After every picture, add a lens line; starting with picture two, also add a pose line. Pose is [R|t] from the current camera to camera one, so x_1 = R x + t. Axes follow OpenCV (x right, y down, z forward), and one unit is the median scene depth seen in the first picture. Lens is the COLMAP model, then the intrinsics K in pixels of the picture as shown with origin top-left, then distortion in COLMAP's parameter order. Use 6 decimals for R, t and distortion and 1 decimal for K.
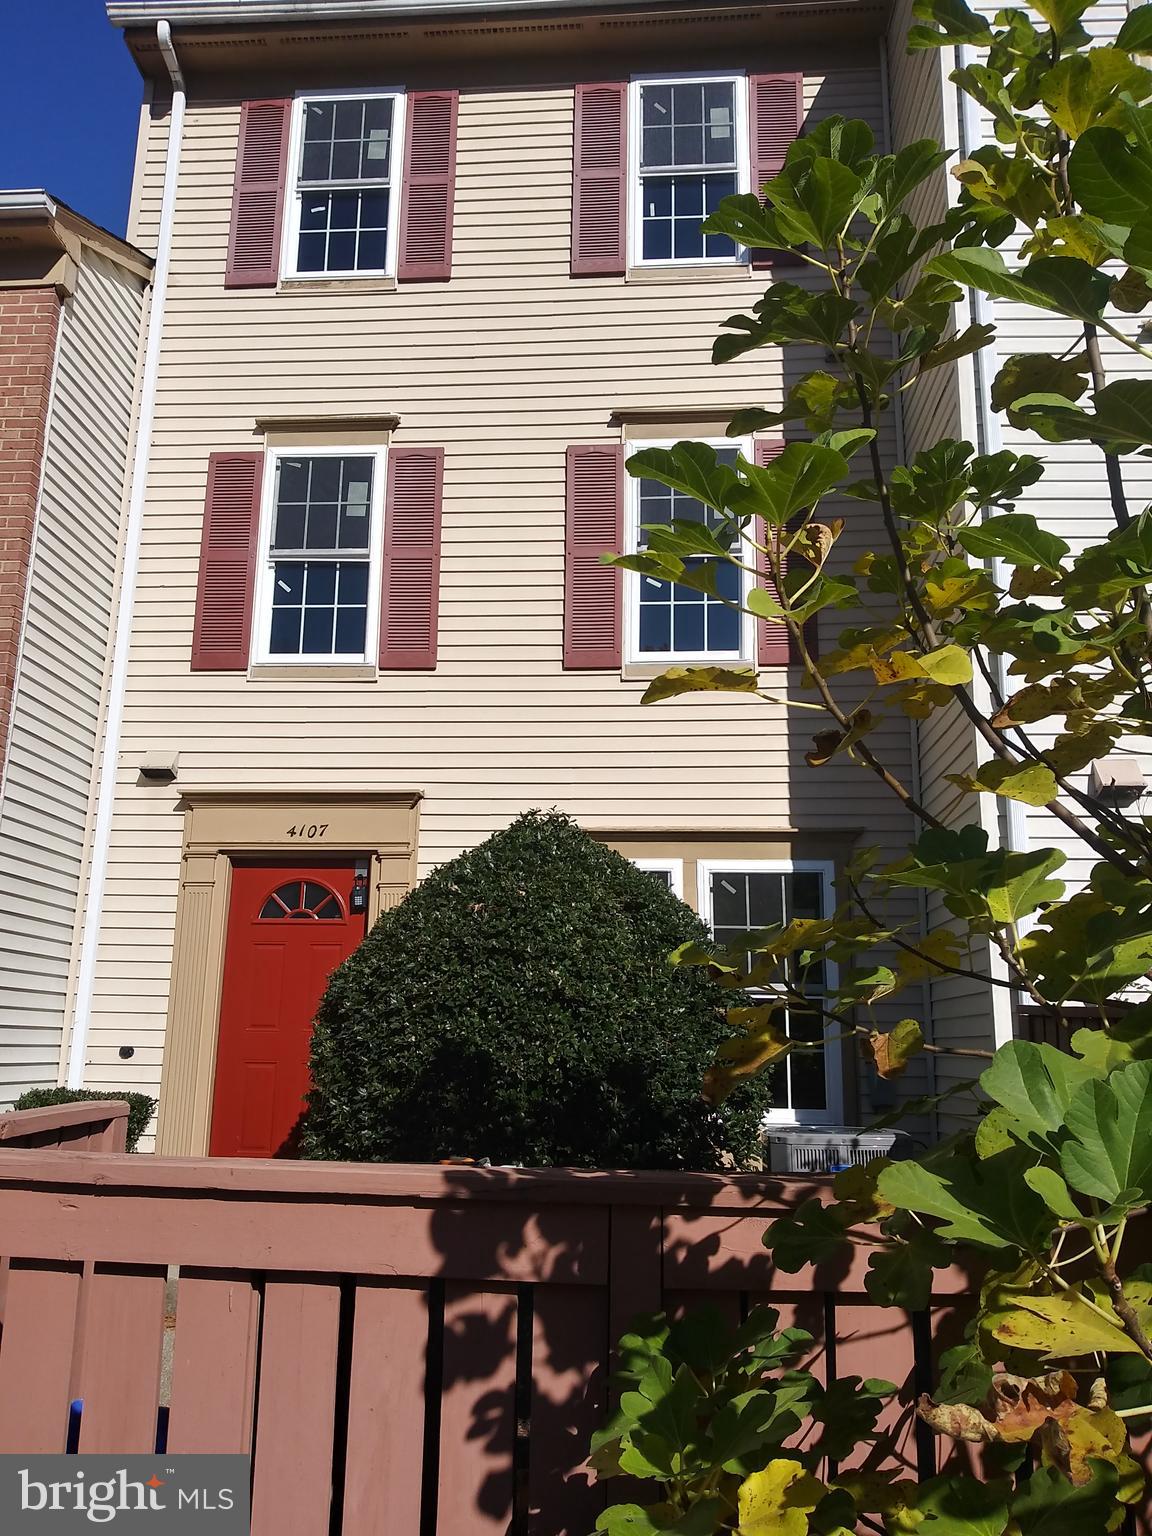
lens RADIAL K [[1238.0, 0, 573.2], [0, 1238.0, 764.5], [0, 0, 1]] dist [-0.001126, 0.003477]
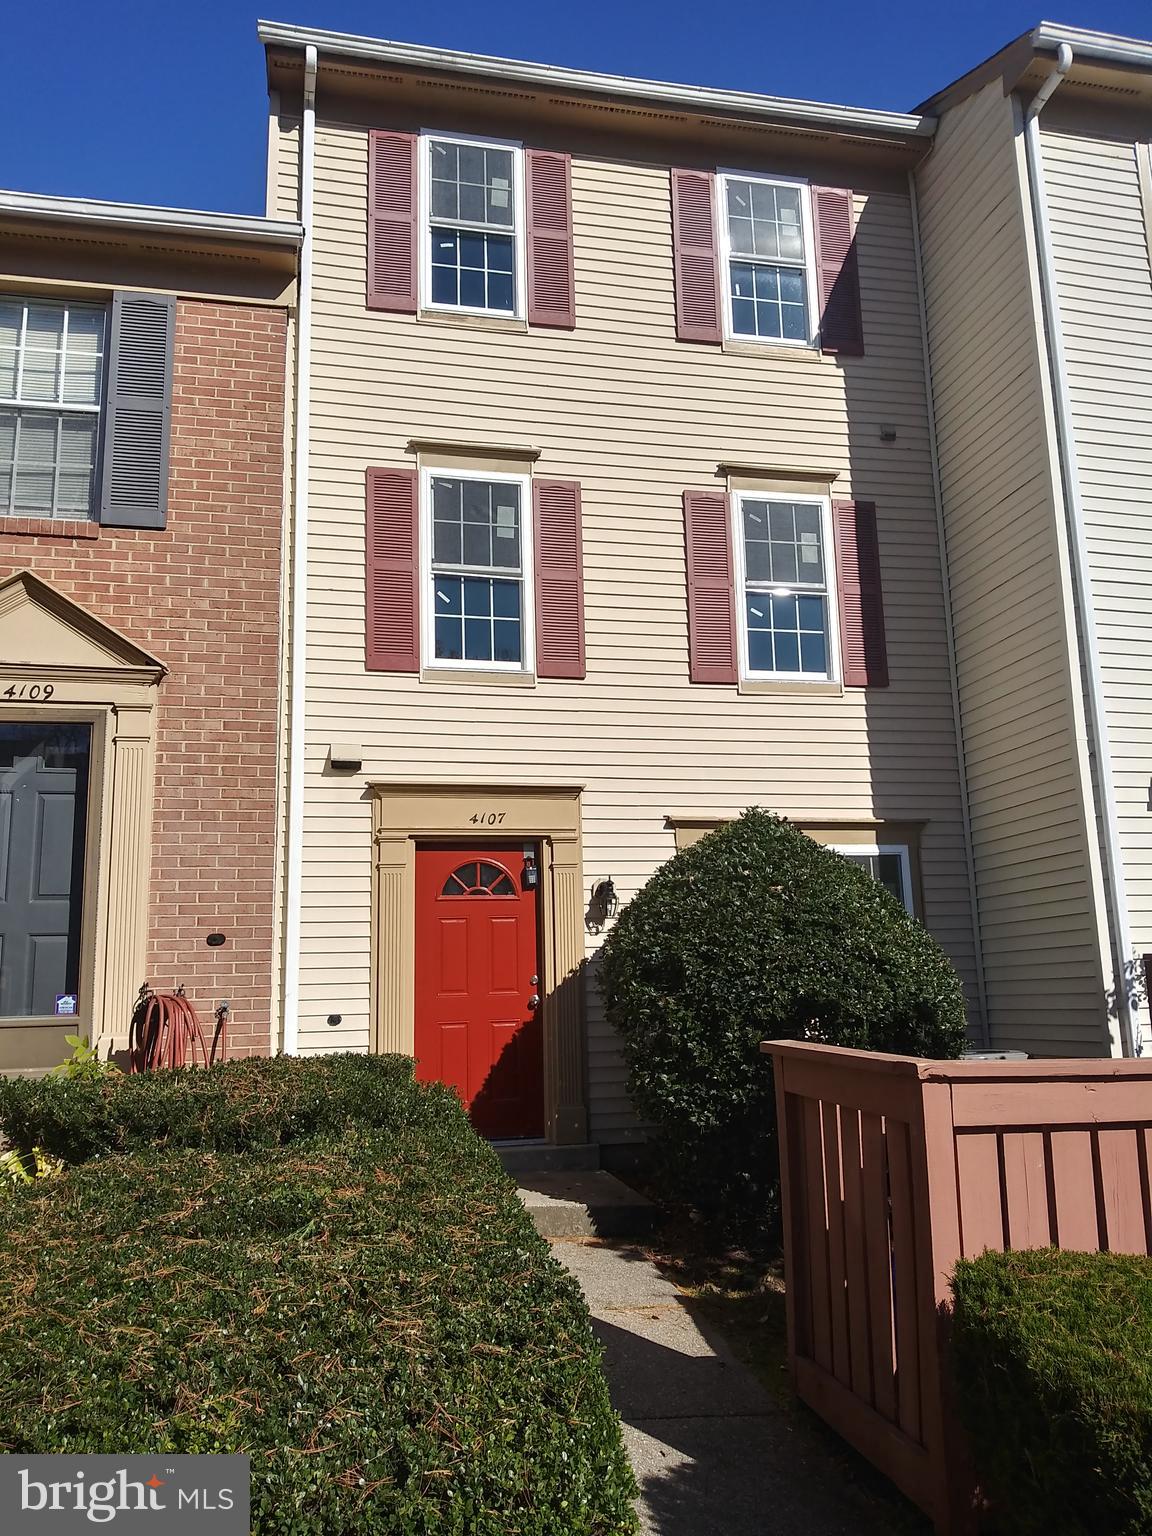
lens RADIAL K [[1238.0, 0, 576.3], [0, 1238.0, 773.7], [0, 0, 1]] dist [-0.001126, 0.003477]
pose [[0.953418, 0.015741, 0.301240, -0.450292], [-0.027325, 0.999039, 0.034279, -0.026991], [-0.300411, -0.040914, 0.952932, -0.096228]]
